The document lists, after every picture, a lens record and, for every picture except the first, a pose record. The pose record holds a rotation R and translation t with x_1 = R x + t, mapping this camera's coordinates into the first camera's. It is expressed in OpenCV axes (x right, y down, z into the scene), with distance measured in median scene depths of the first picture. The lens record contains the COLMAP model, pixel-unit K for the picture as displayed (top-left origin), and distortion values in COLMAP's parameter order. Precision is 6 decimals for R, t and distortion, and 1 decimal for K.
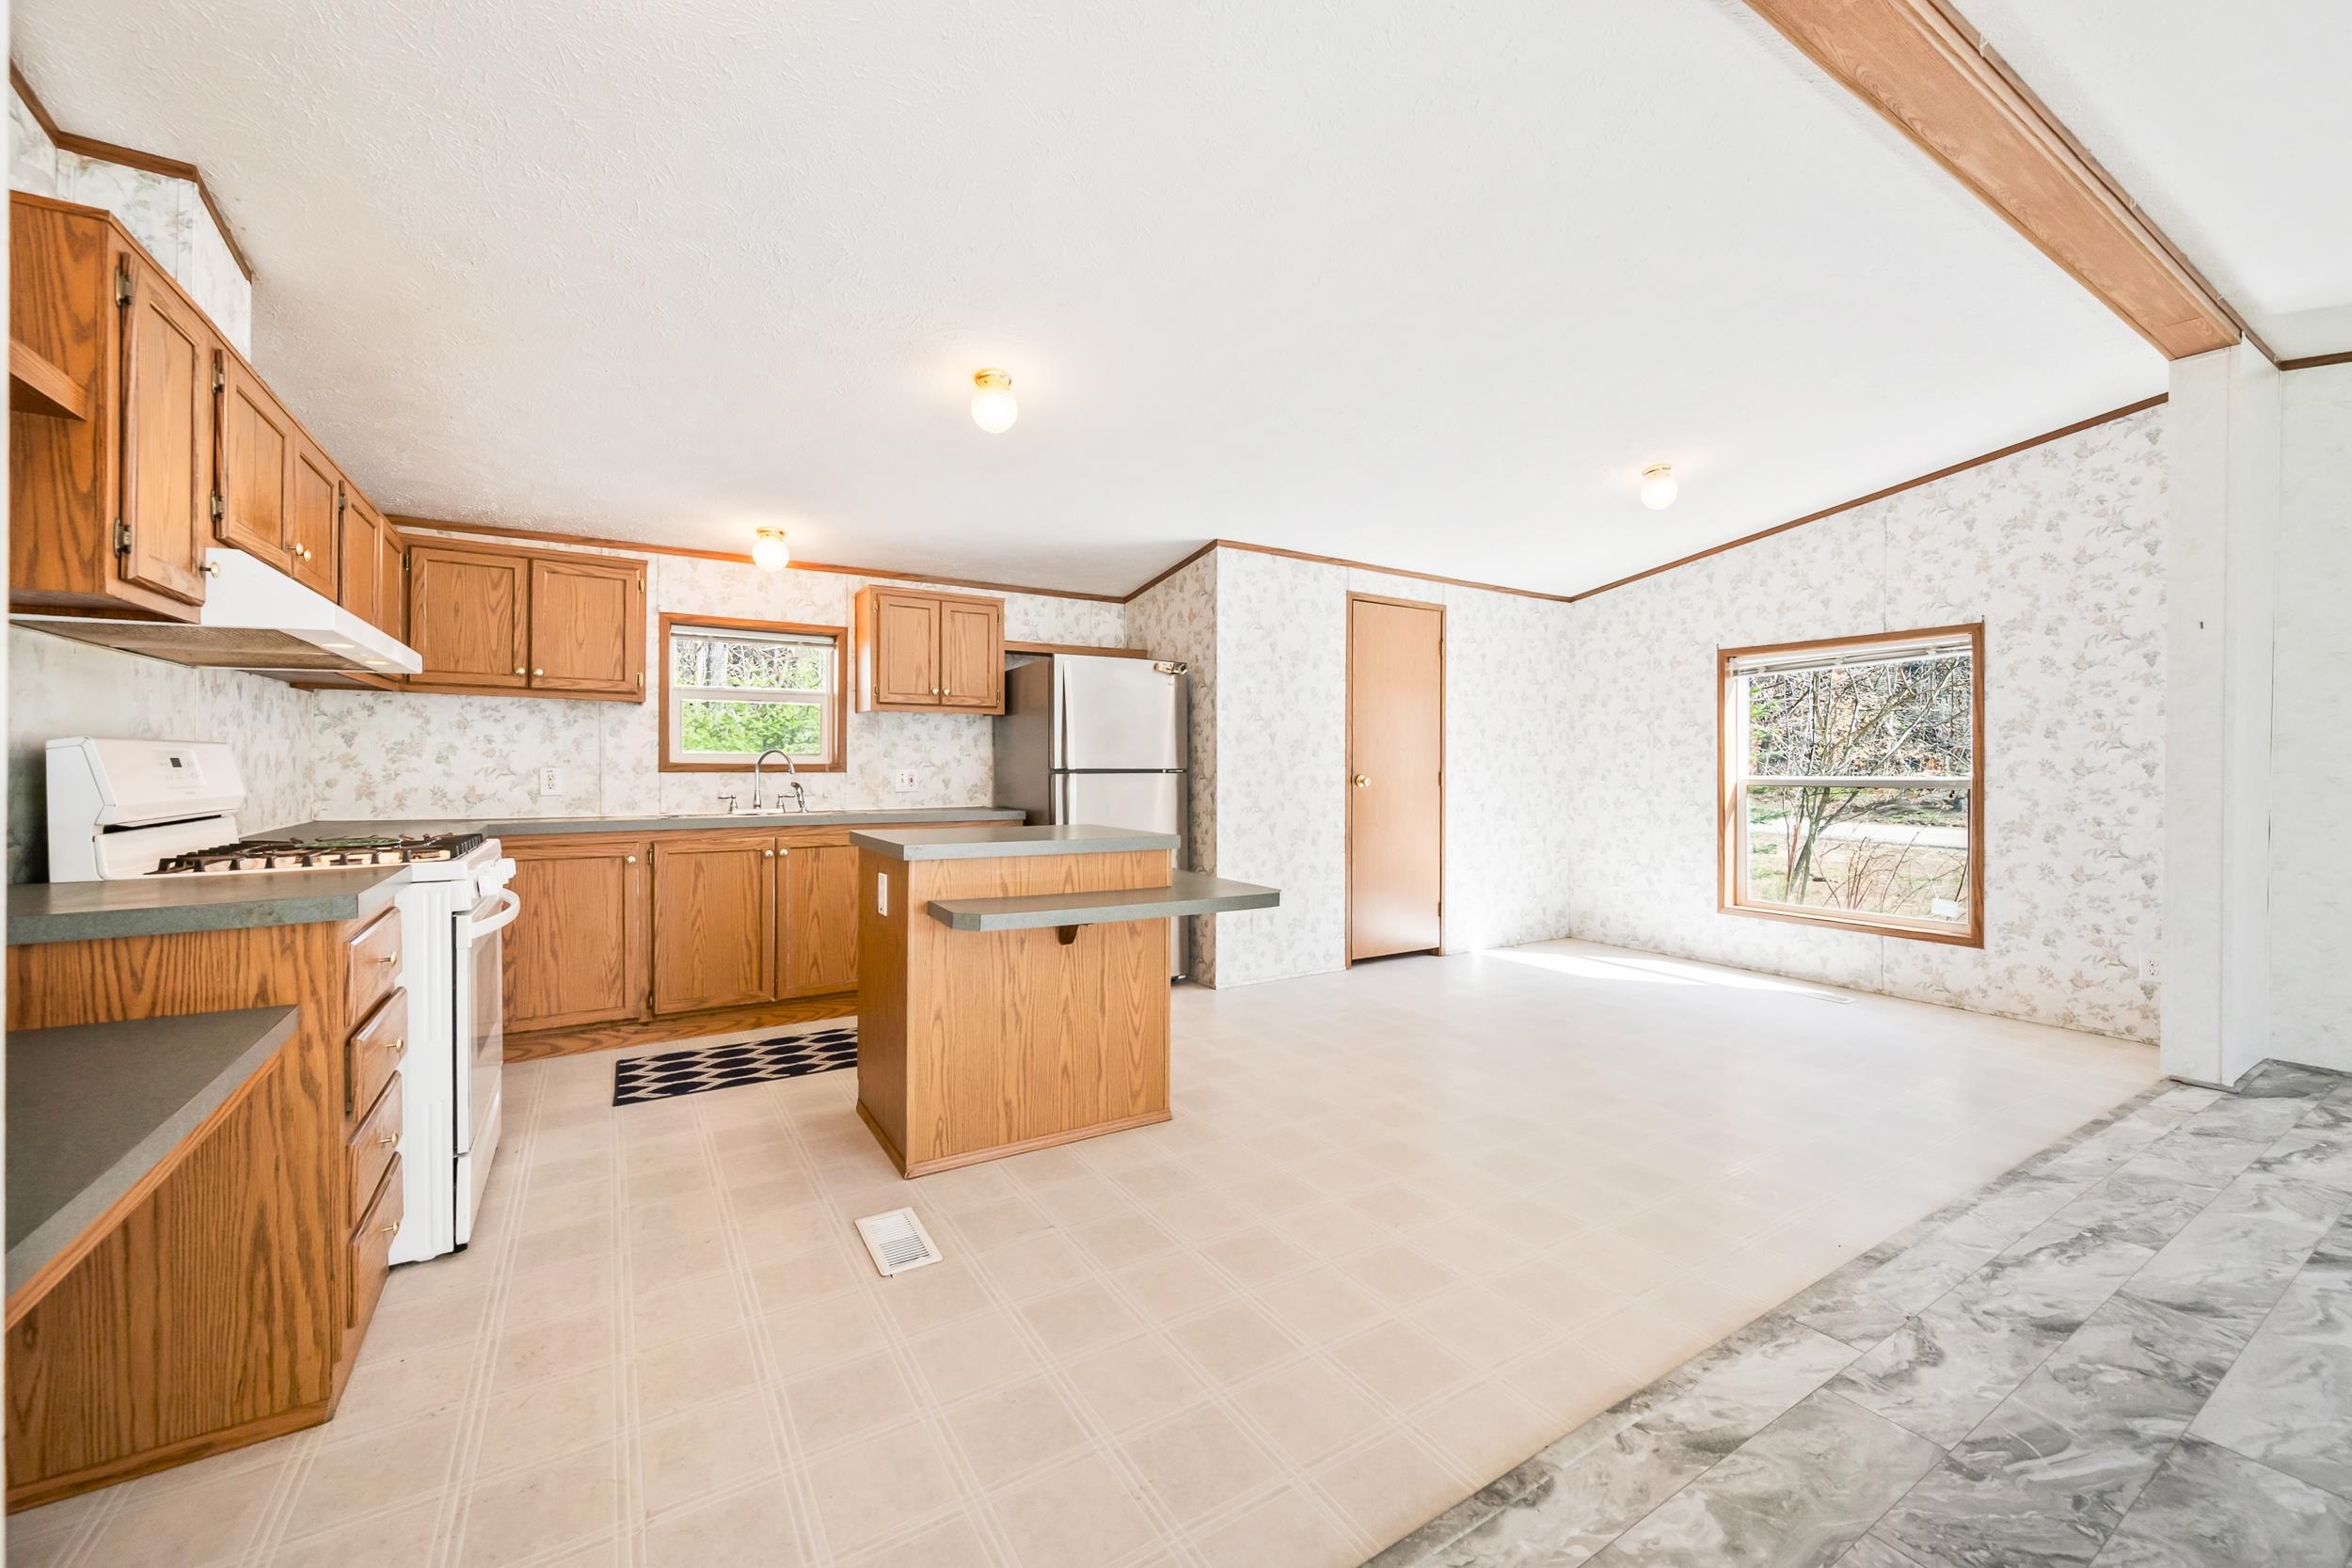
lens RADIAL K [[951.0, 0, 1173.4], [0, 951.0, 775.4], [0, 0, 1]] dist [0.002113, 0.000338]
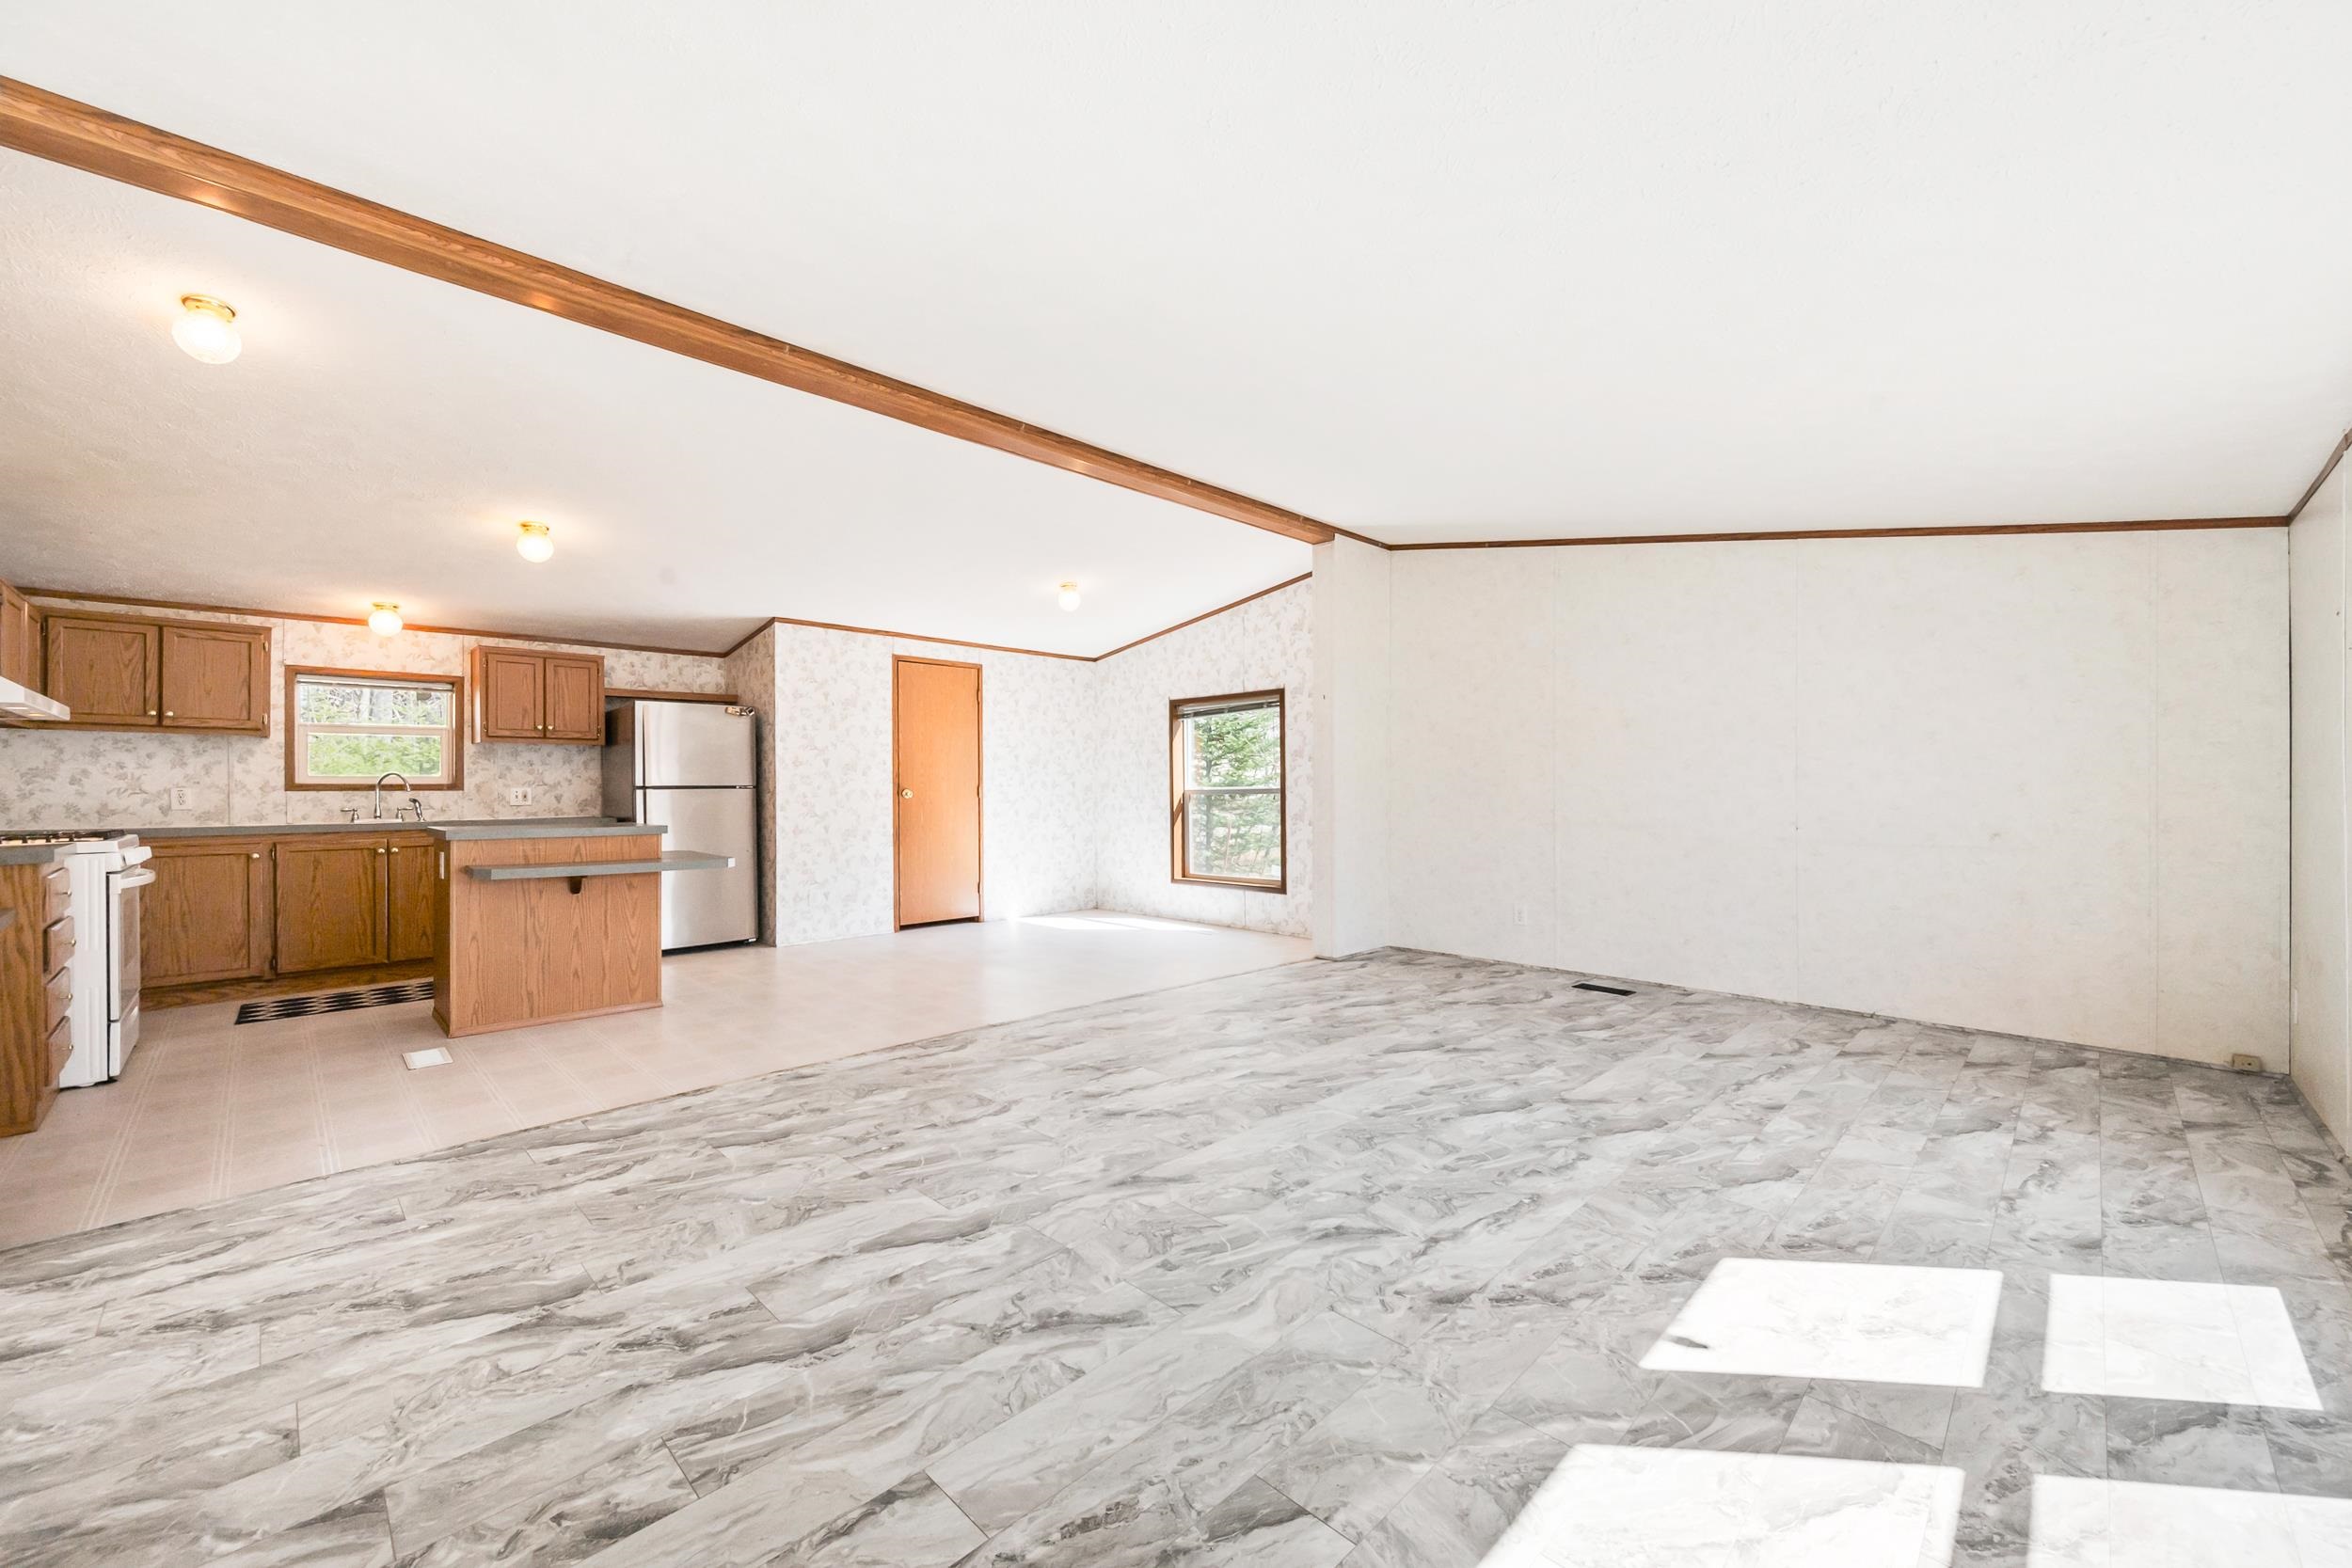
lens RADIAL K [[951.0, 0, 1186.2], [0, 951.0, 789.6], [0, 0, 1]] dist [0.002113, 0.000338]
pose [[0.973529, -0.009472, 0.228366, 0.335233], [0.011311, 0.999913, -0.006743, 0.016669], [-0.228283, 0.009148, 0.973552, -0.505754]]
